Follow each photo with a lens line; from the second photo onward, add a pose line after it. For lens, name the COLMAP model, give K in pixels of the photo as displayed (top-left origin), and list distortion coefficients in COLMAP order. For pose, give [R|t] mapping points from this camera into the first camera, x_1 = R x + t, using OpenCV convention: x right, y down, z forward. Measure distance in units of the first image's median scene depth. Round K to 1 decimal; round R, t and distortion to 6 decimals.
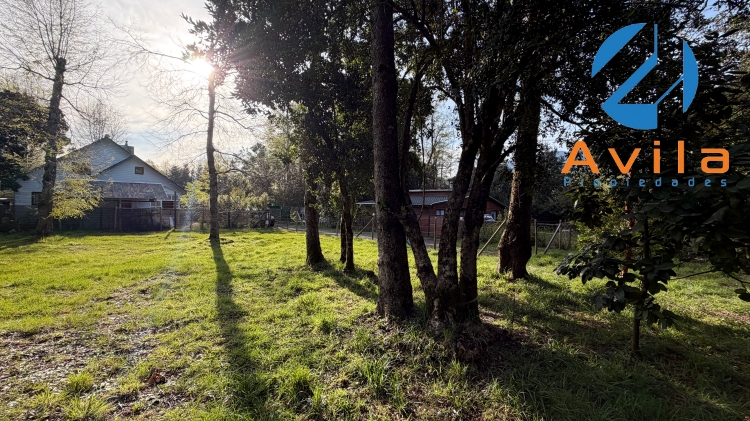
lens RADIAL K [[296.0, 0, 373.8], [0, 296.0, 212.2], [0, 0, 1]] dist [-0.000573, -0.000128]
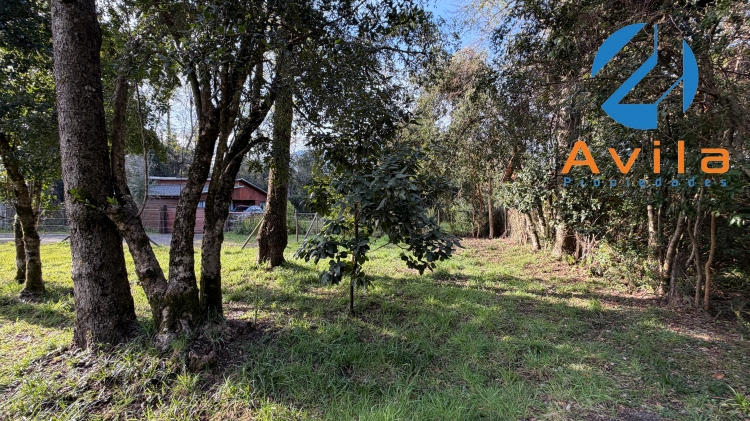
lens RADIAL K [[296.0, 0, 373.8], [0, 296.0, 212.2], [0, 0, 1]] dist [-0.000573, -0.000128]
pose [[0.741973, -0.027929, 0.669847, 0.080774], [0.008111, 0.999433, 0.032686, -0.000500], [-0.670380, -0.018819, 0.741779, -0.012270]]
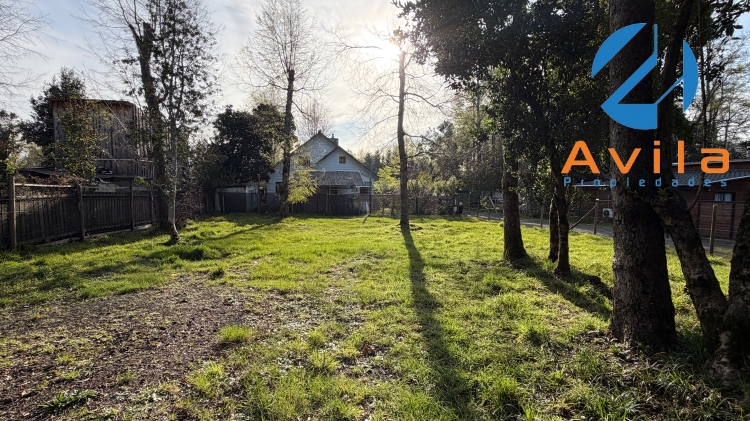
lens RADIAL K [[341.2, 0, 376.8], [0, 341.2, 211.3], [0, 0, 1]] dist [0.000592, -0.000149]
pose [[0.843180, 0.018935, -0.537297, -0.028127], [0.002622, 0.999223, 0.039328, 0.000848], [0.537624, -0.034569, 0.842476, -0.016969]]
